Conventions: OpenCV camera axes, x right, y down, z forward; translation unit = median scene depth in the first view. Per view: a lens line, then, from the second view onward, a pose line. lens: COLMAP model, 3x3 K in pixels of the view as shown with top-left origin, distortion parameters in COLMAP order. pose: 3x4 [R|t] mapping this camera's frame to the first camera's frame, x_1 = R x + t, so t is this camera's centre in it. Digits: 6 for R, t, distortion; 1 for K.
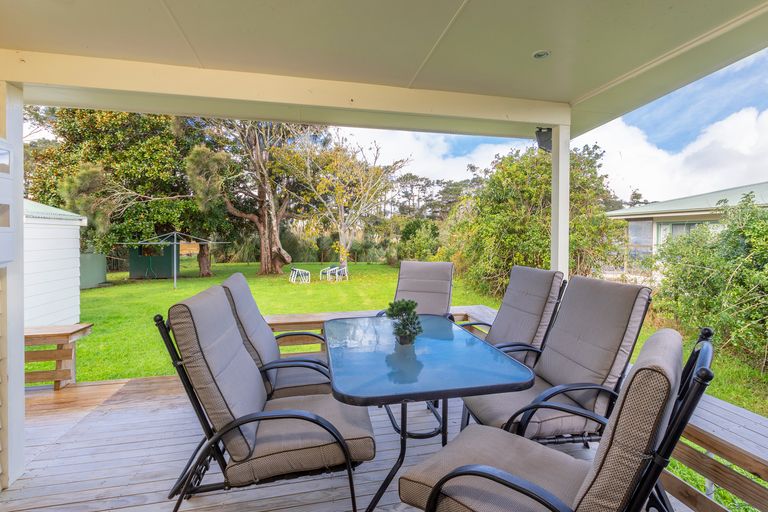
lens RADIAL K [[358.6, 0, 384.0], [0, 358.6, 256.0], [0, 0, 1]] dist [0.003746, 0.000420]
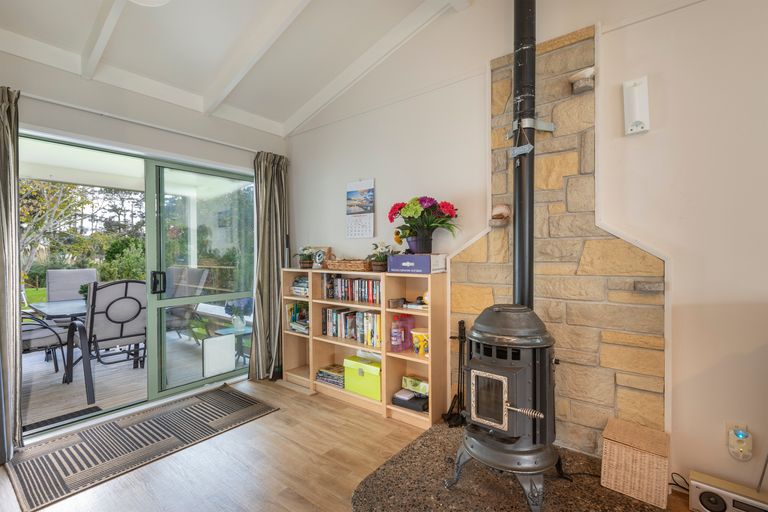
lens RADIAL K [[358.6, 0, 384.0], [0, 358.6, 256.0], [0, 0, 1]] dist [0.003746, 0.000420]
pose [[0.764582, -0.011109, 0.644430, 0.000123], [0.046969, 0.998153, -0.038519, 0.010756], [-0.642813, 0.059719, 0.763692, -0.130686]]
